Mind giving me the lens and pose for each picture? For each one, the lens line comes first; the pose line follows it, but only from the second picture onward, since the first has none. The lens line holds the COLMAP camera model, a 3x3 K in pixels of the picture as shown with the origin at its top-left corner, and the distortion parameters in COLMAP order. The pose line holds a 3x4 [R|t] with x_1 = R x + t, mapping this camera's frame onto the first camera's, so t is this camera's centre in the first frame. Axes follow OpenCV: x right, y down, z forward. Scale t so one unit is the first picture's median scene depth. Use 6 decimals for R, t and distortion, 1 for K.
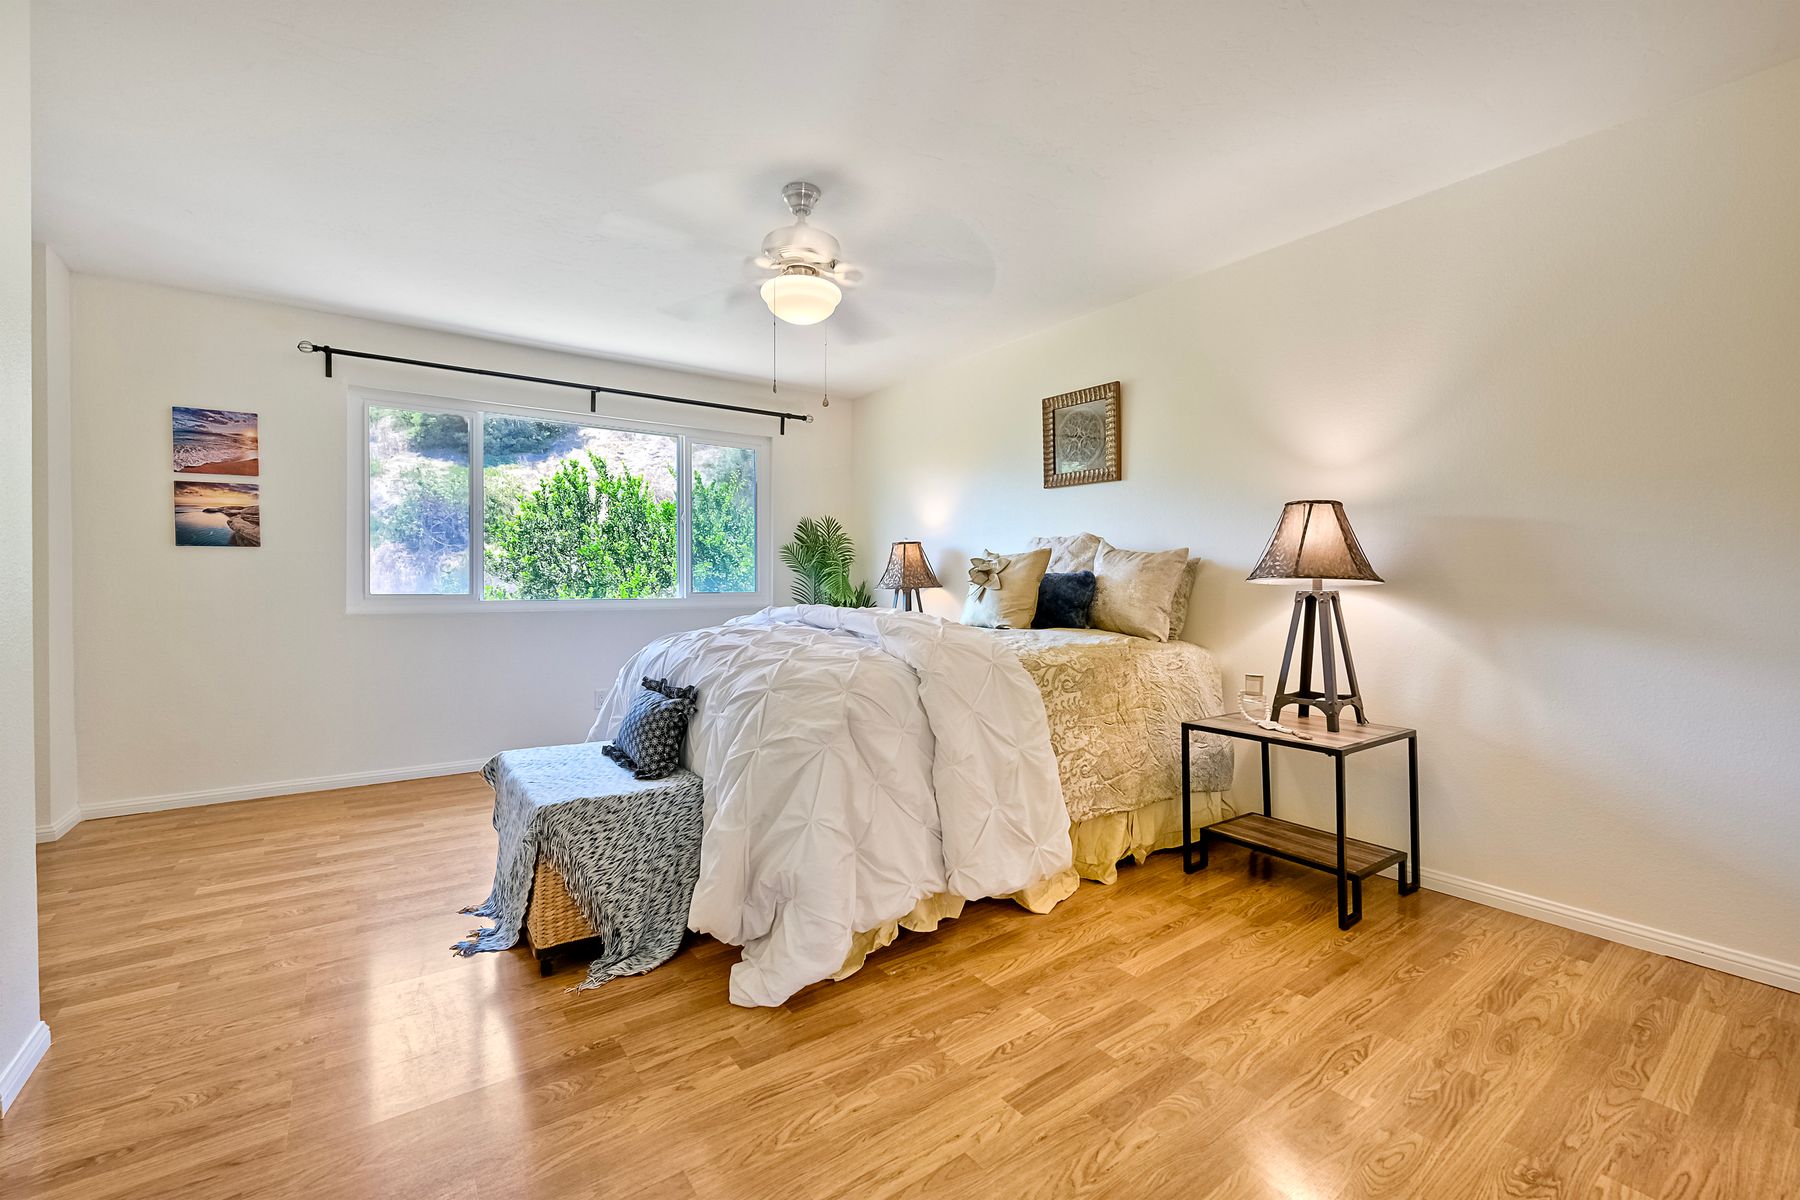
lens RADIAL K [[763.3, 0, 892.2], [0, 763.3, 594.2], [0, 0, 1]] dist [-0.008450, 0.000361]
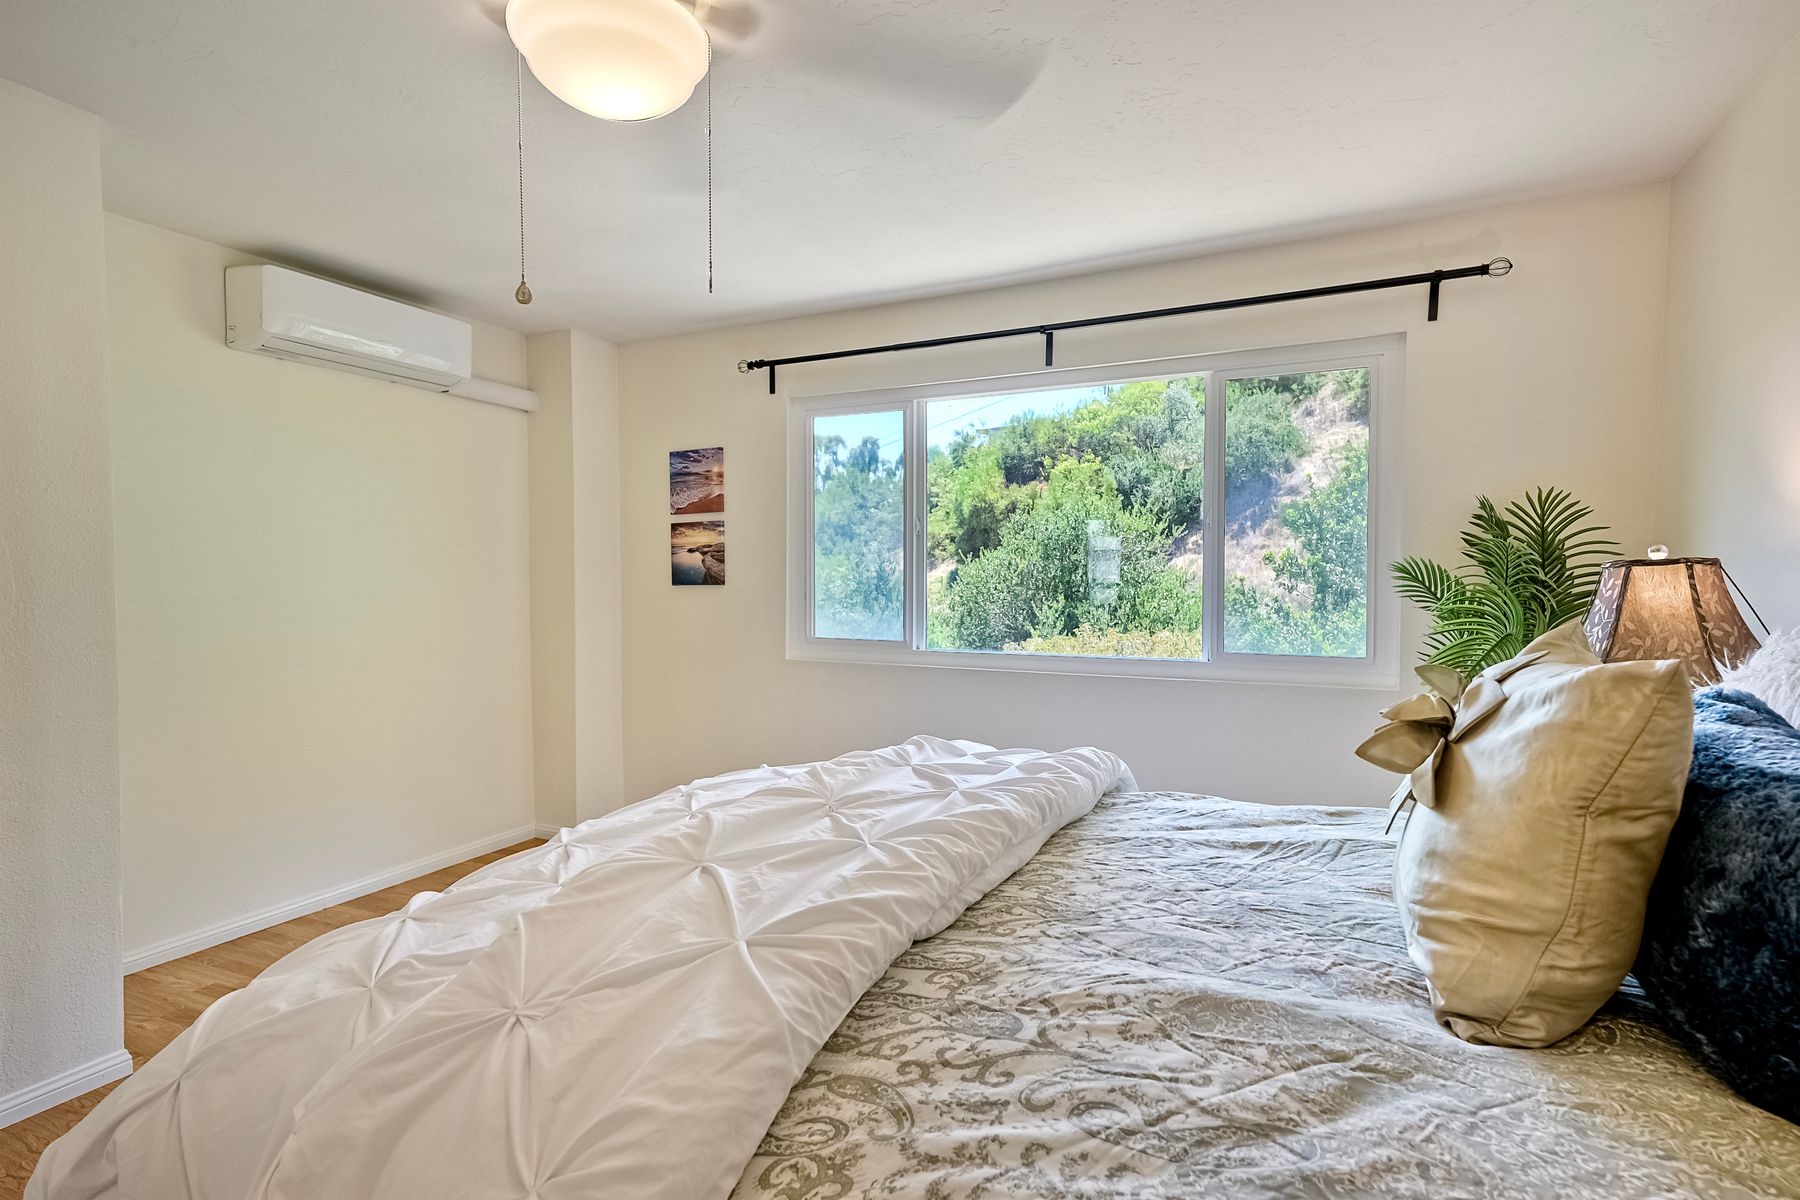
lens RADIAL K [[919.3, 0, 871.4], [0, 919.3, 606.9], [0, 0, 1]] dist [0.016317, 0.002800]
pose [[0.461952, 0.028763, -0.886438, 0.288624], [-0.009099, 0.999575, 0.027691, -0.068678], [0.886858, -0.004726, 0.462017, 0.625119]]
